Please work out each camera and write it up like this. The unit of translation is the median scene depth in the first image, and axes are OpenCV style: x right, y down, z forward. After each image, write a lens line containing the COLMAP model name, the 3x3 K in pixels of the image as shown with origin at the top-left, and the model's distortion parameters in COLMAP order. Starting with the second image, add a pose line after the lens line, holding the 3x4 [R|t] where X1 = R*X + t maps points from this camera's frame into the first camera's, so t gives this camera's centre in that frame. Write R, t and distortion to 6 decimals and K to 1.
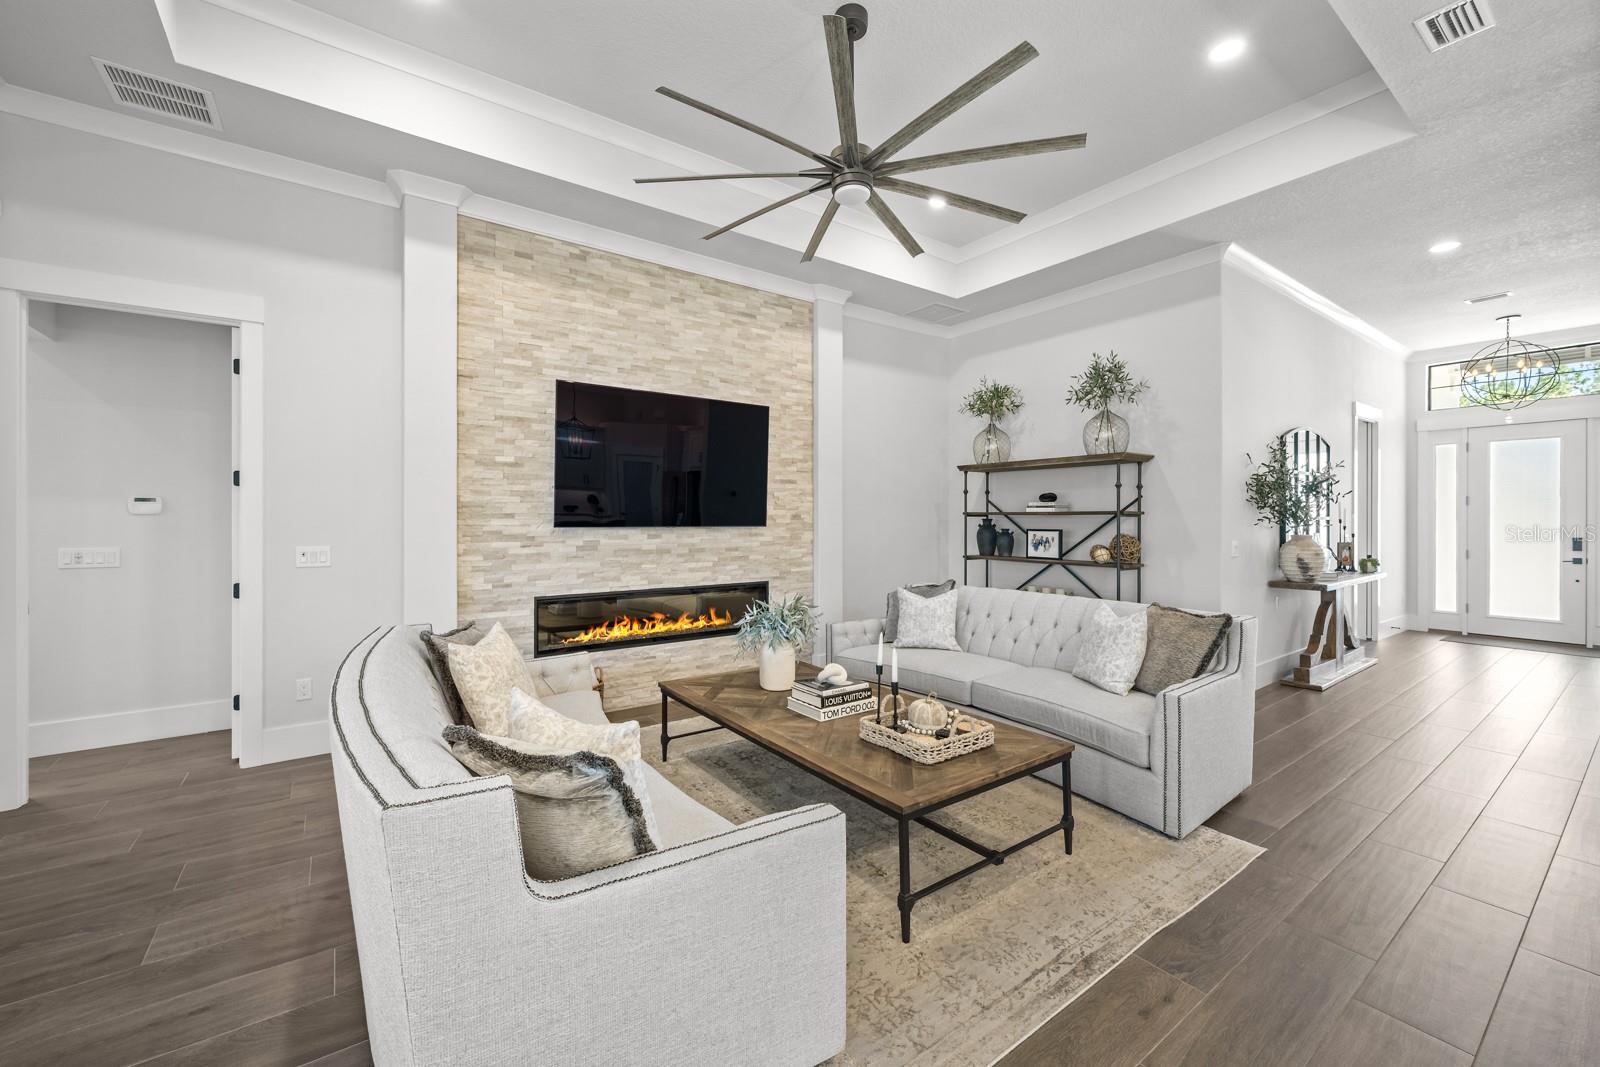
lens RADIAL K [[650.0, 0, 802.2], [0, 650.0, 522.8], [0, 0, 1]] dist [0.000727, 0.000299]
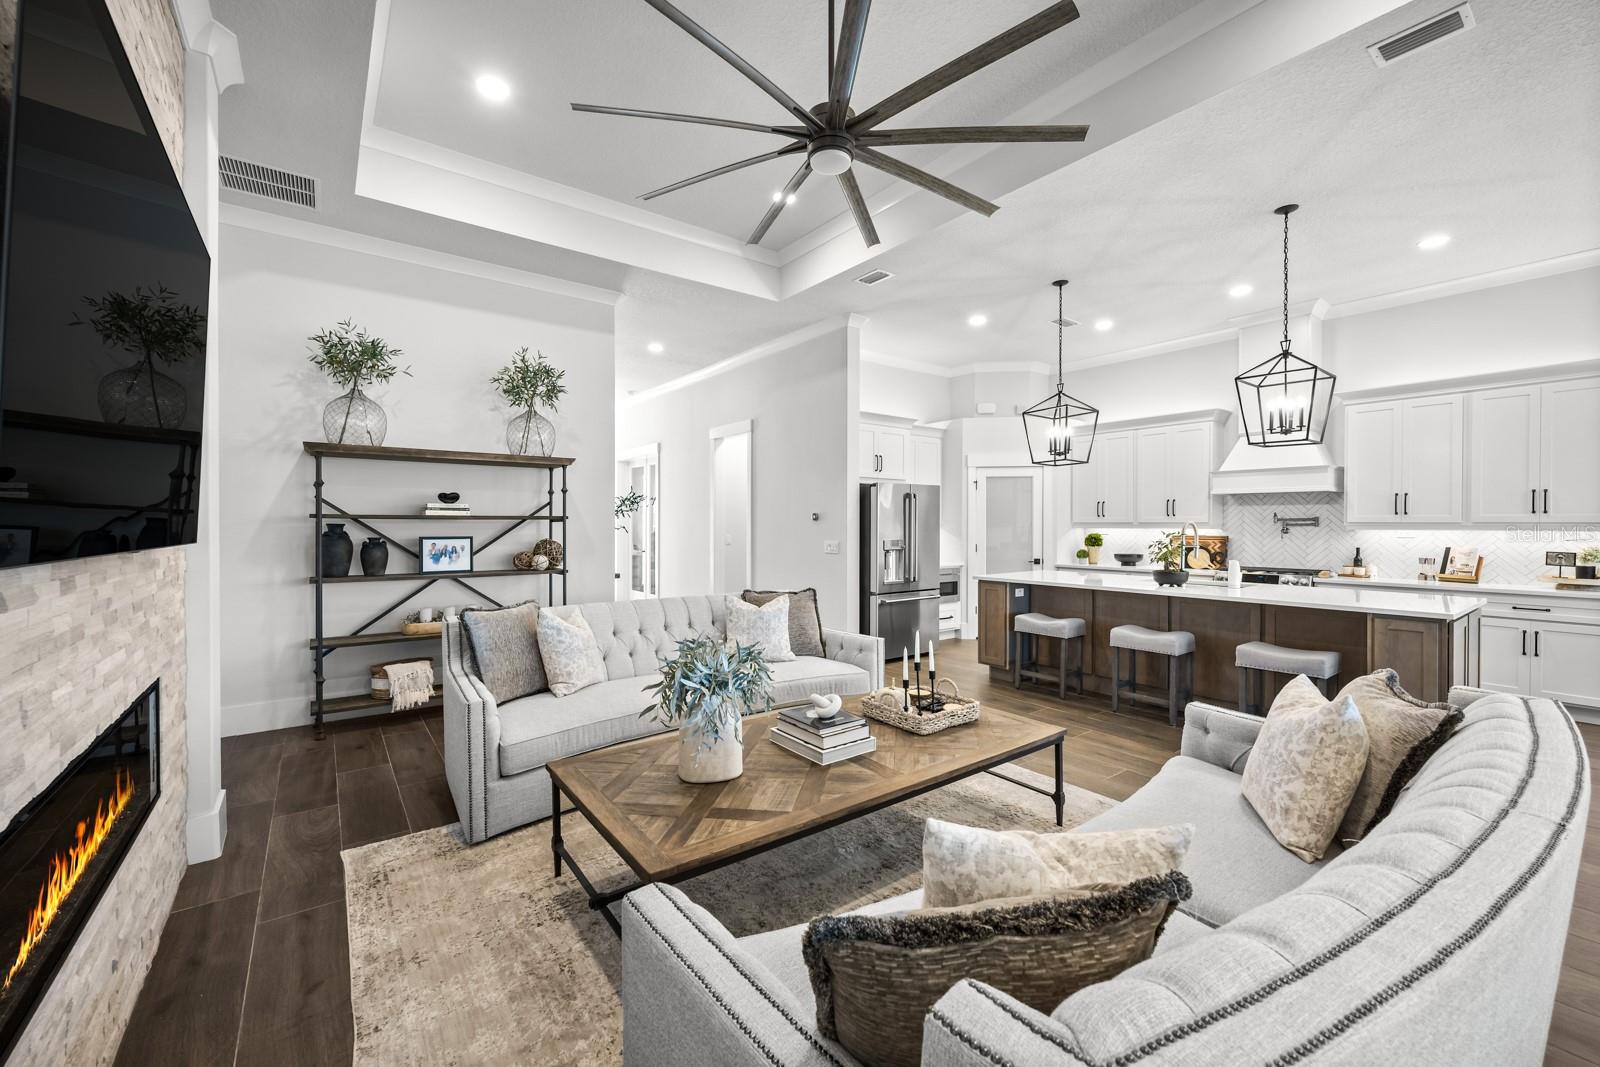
lens RADIAL K [[631.2, 0, 803.2], [0, 631.2, 524.1], [0, 0, 1]] dist [0.001448, 0.000405]
pose [[-0.018316, -0.000535, 0.999832, -0.475688], [0.006243, 0.999980, 0.000649, -0.003818], [-0.999813, 0.006254, -0.018312, 0.633531]]
